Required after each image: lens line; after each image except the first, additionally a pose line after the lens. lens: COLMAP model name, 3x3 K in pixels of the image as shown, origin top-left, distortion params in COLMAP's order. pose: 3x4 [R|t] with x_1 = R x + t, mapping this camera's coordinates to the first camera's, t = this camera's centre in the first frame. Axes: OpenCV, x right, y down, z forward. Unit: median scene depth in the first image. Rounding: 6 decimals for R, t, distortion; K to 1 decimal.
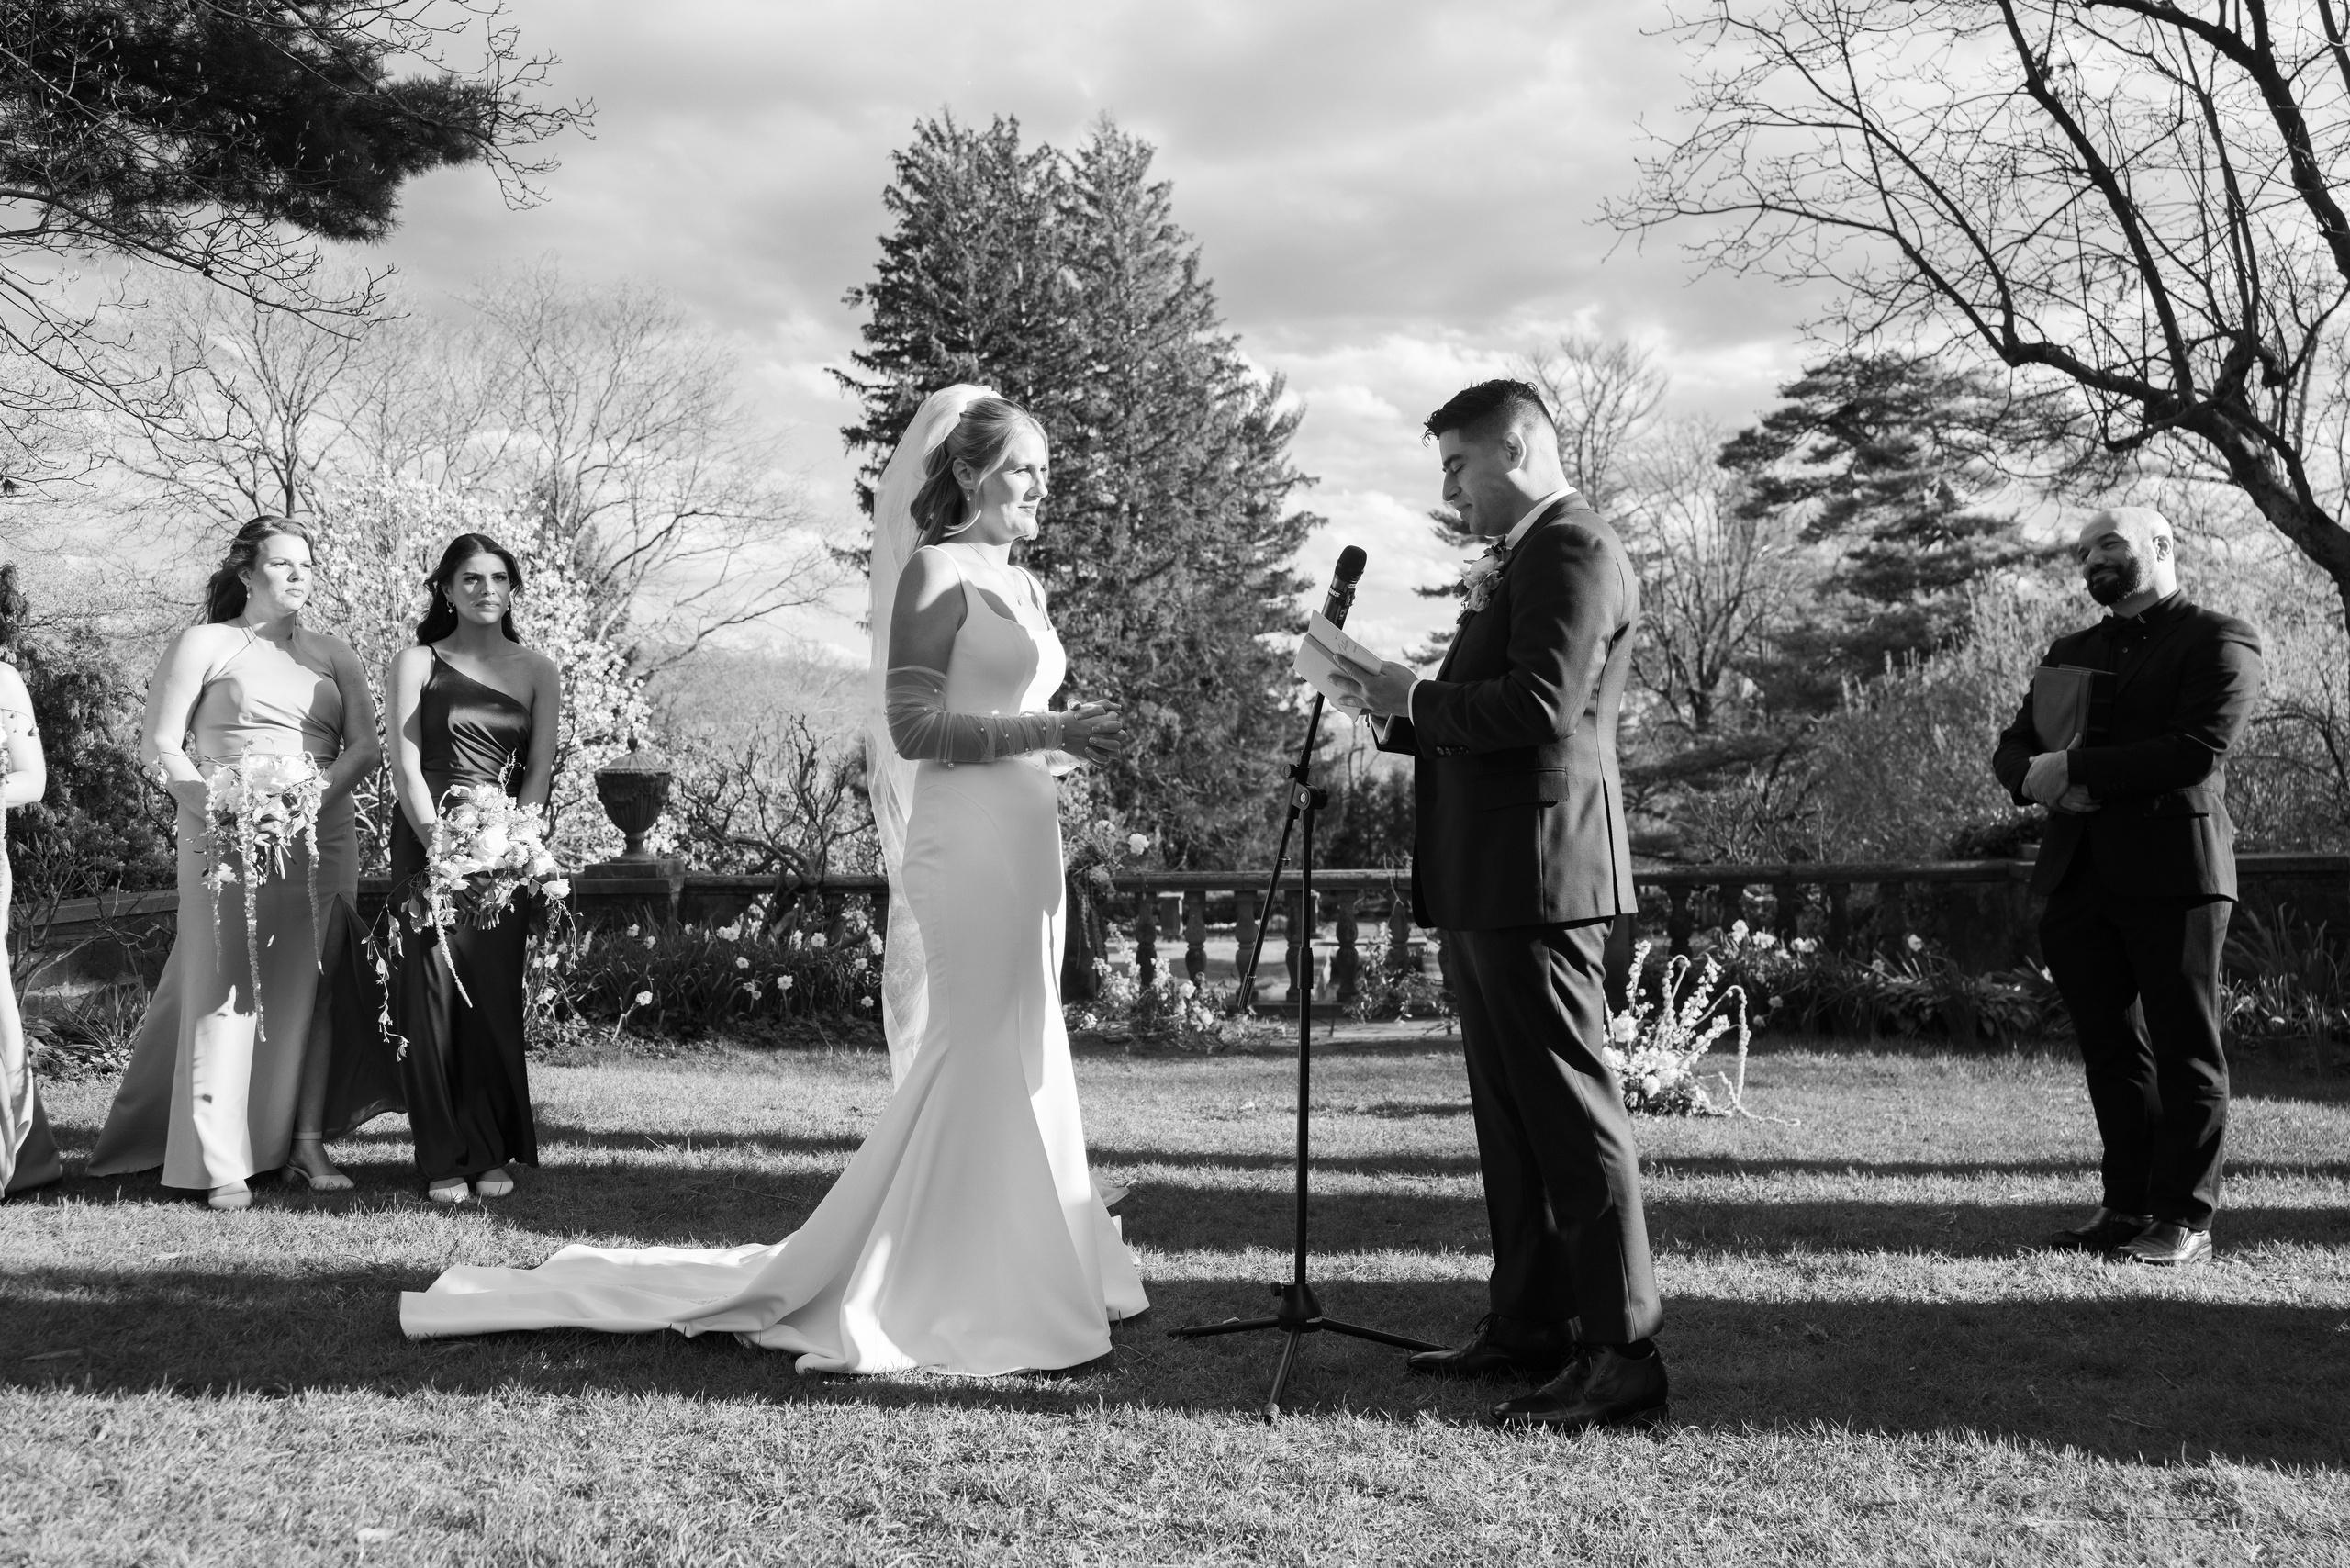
lens RADIAL K [[1872.0, 0, 1115.9], [0, 1872.0, 816.6], [0, 0, 1]] dist [0.013330, 0.004326]
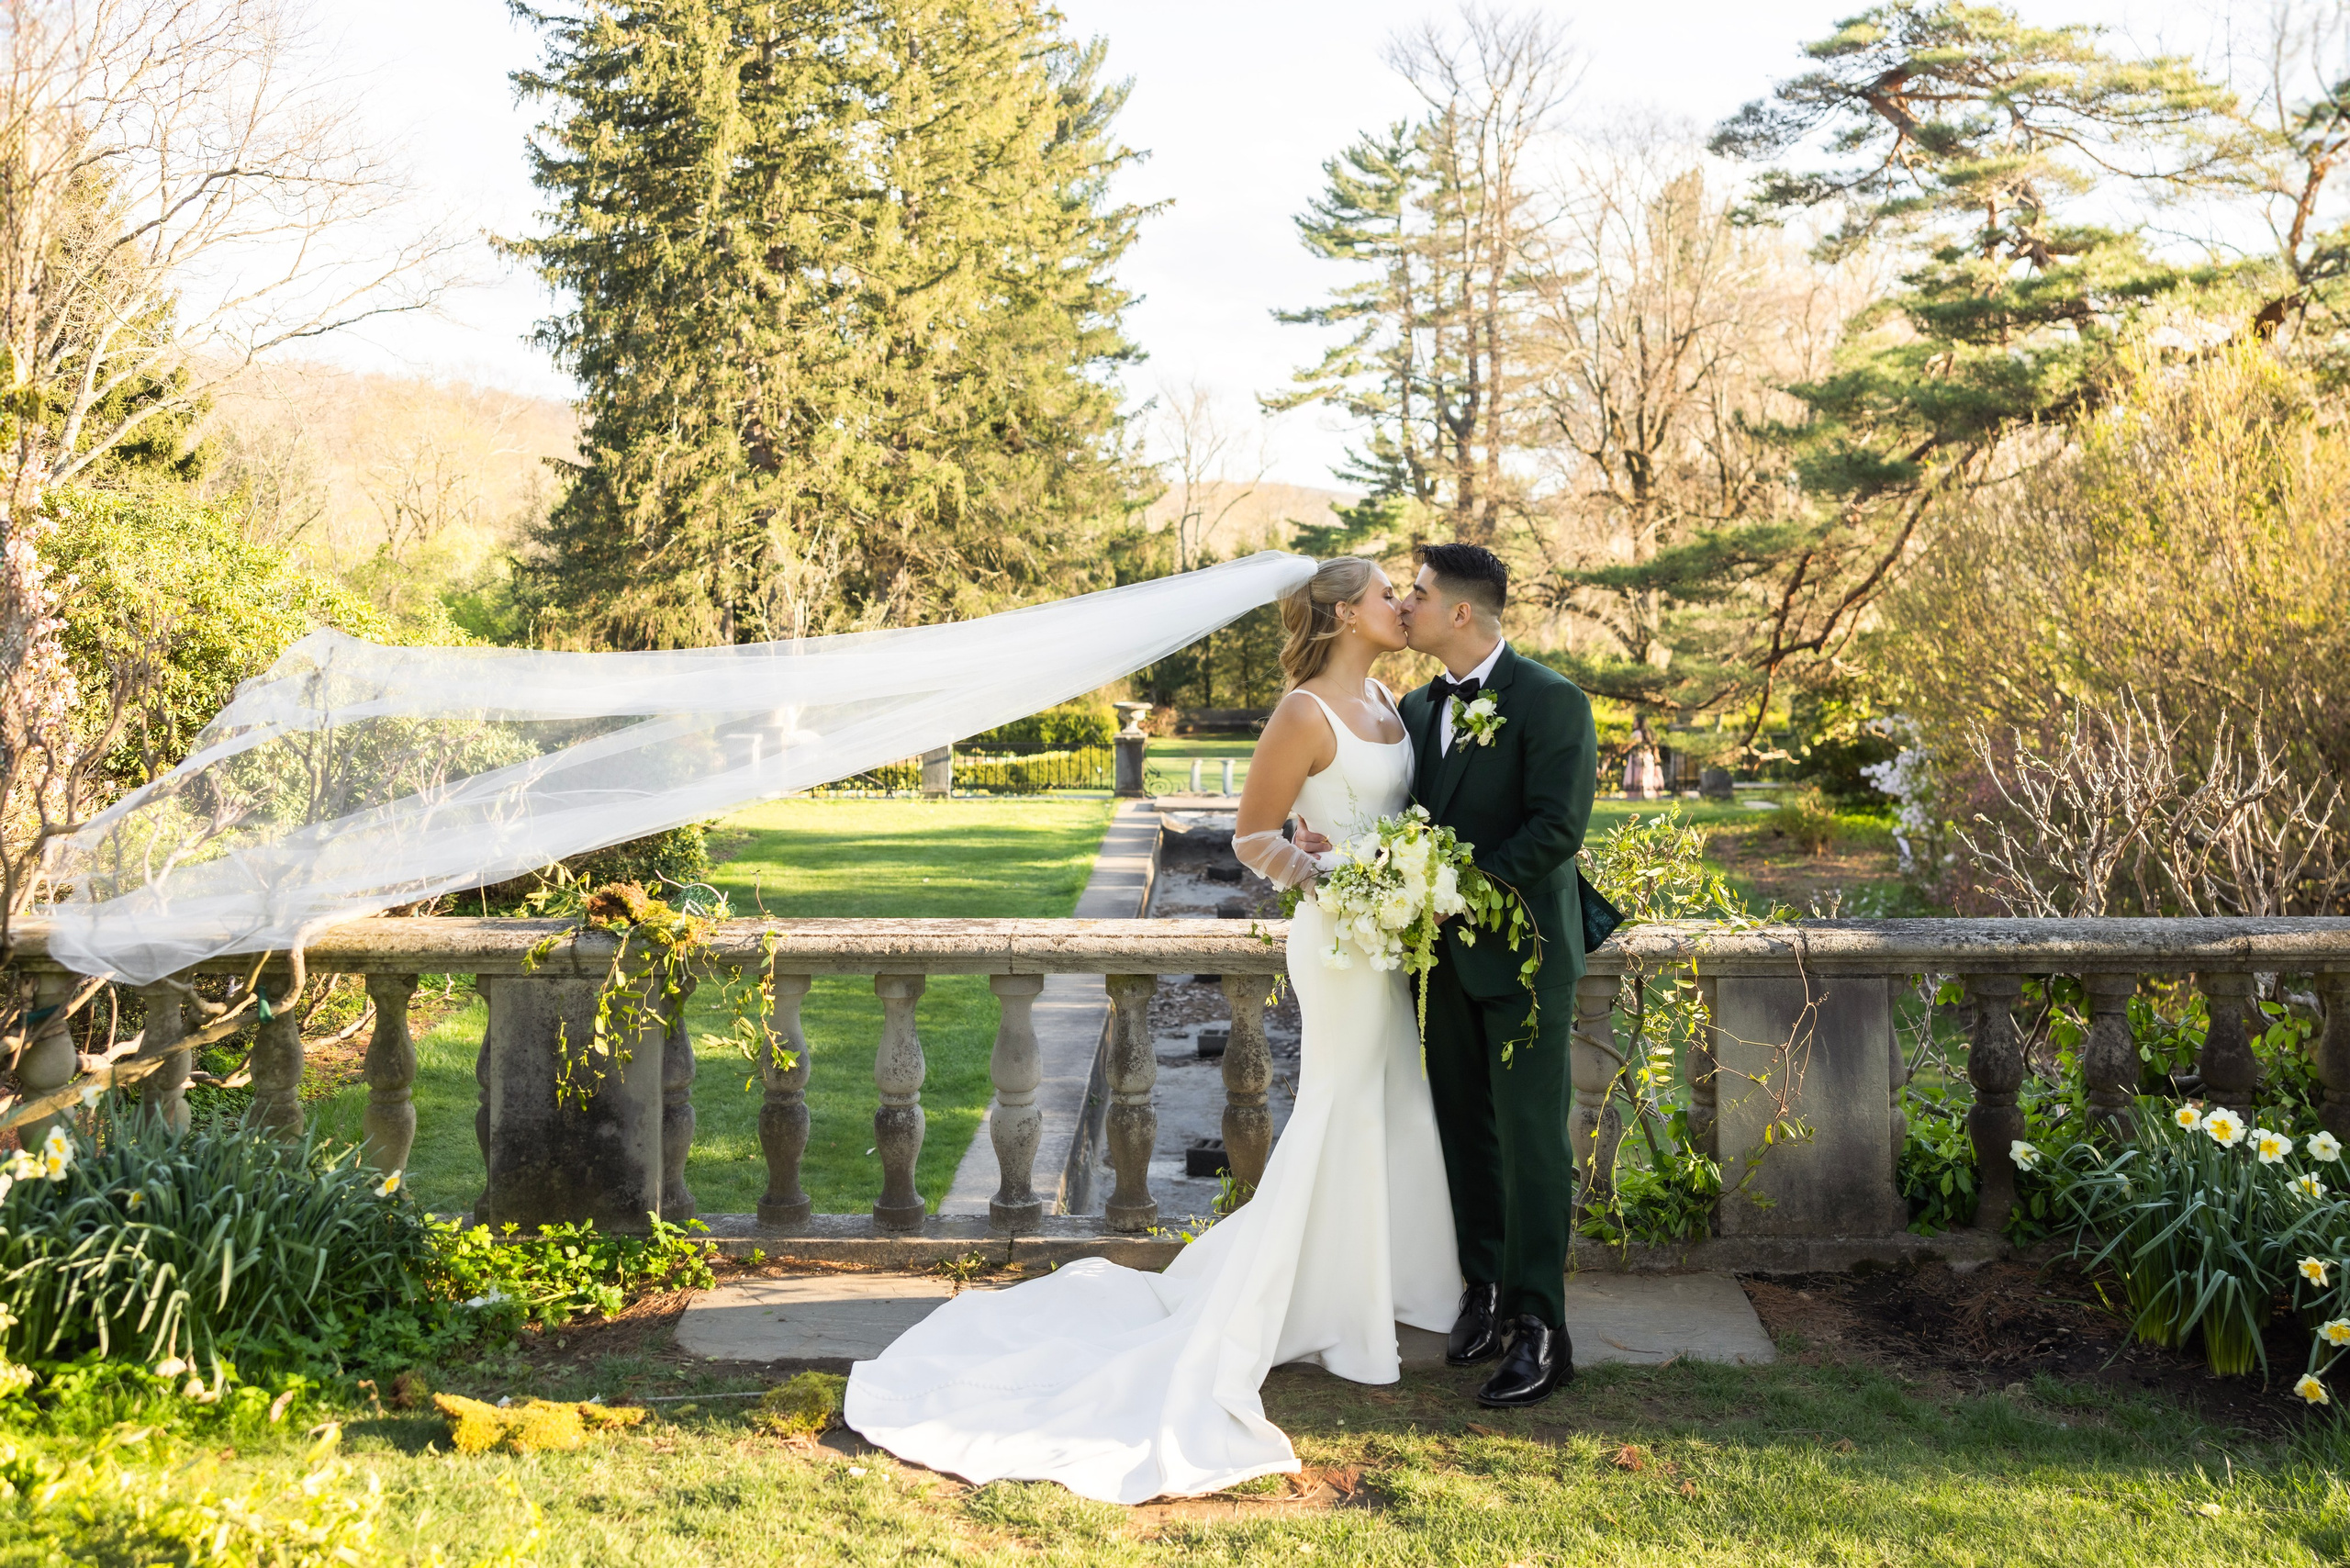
lens RADIAL K [[2289.9, 0, 1171.7], [0, 2289.9, 459.6], [0, 0, 1]] dist [-0.001793, 0.003372]
pose [[0.992603, 0.018837, 0.119931, 0.013591], [-0.012183, 0.998358, -0.055977, -0.018572], [-0.120789, 0.054102, 0.991203, 0.177977]]
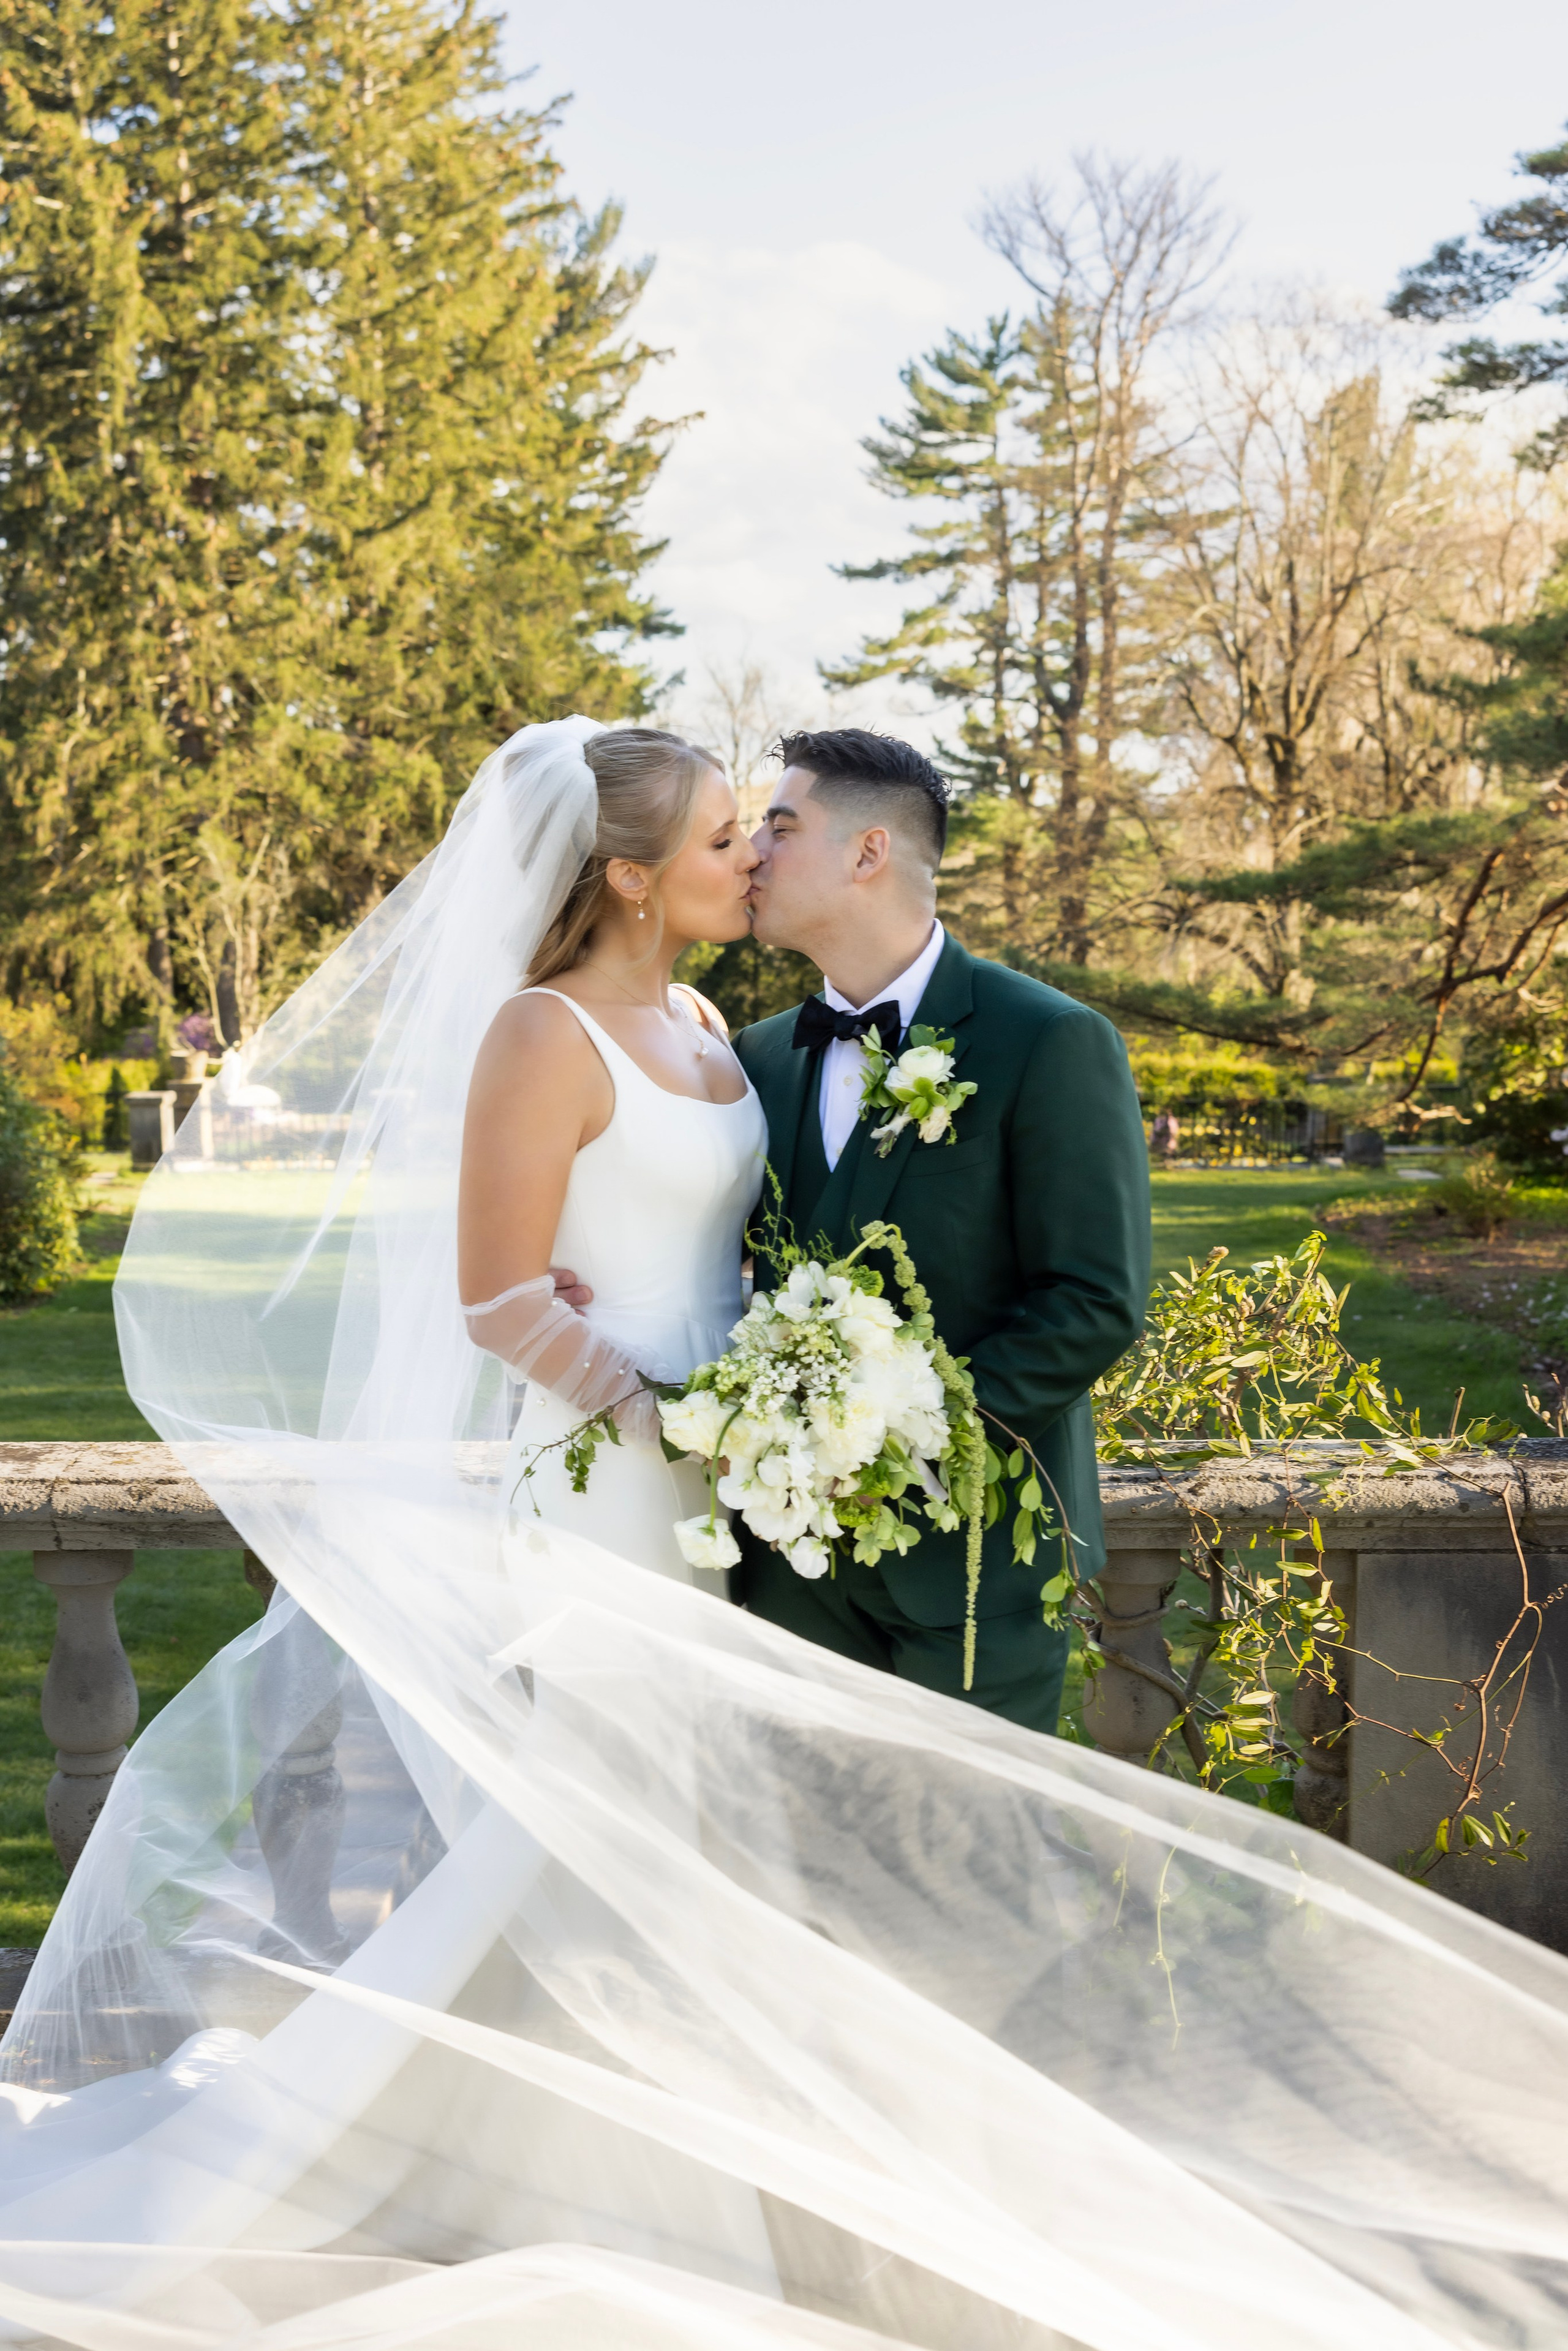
lens RADIAL K [[2676.4, 0, 720.7], [0, 2676.4, 1280.4], [0, 0, 1]] dist [0.008085, -0.002405]
pose [[0.993046, -0.008822, 0.117395, 0.040782], [-0.007196, 0.990775, 0.135327, -0.015132], [-0.117506, -0.135231, 0.983822, 0.252908]]
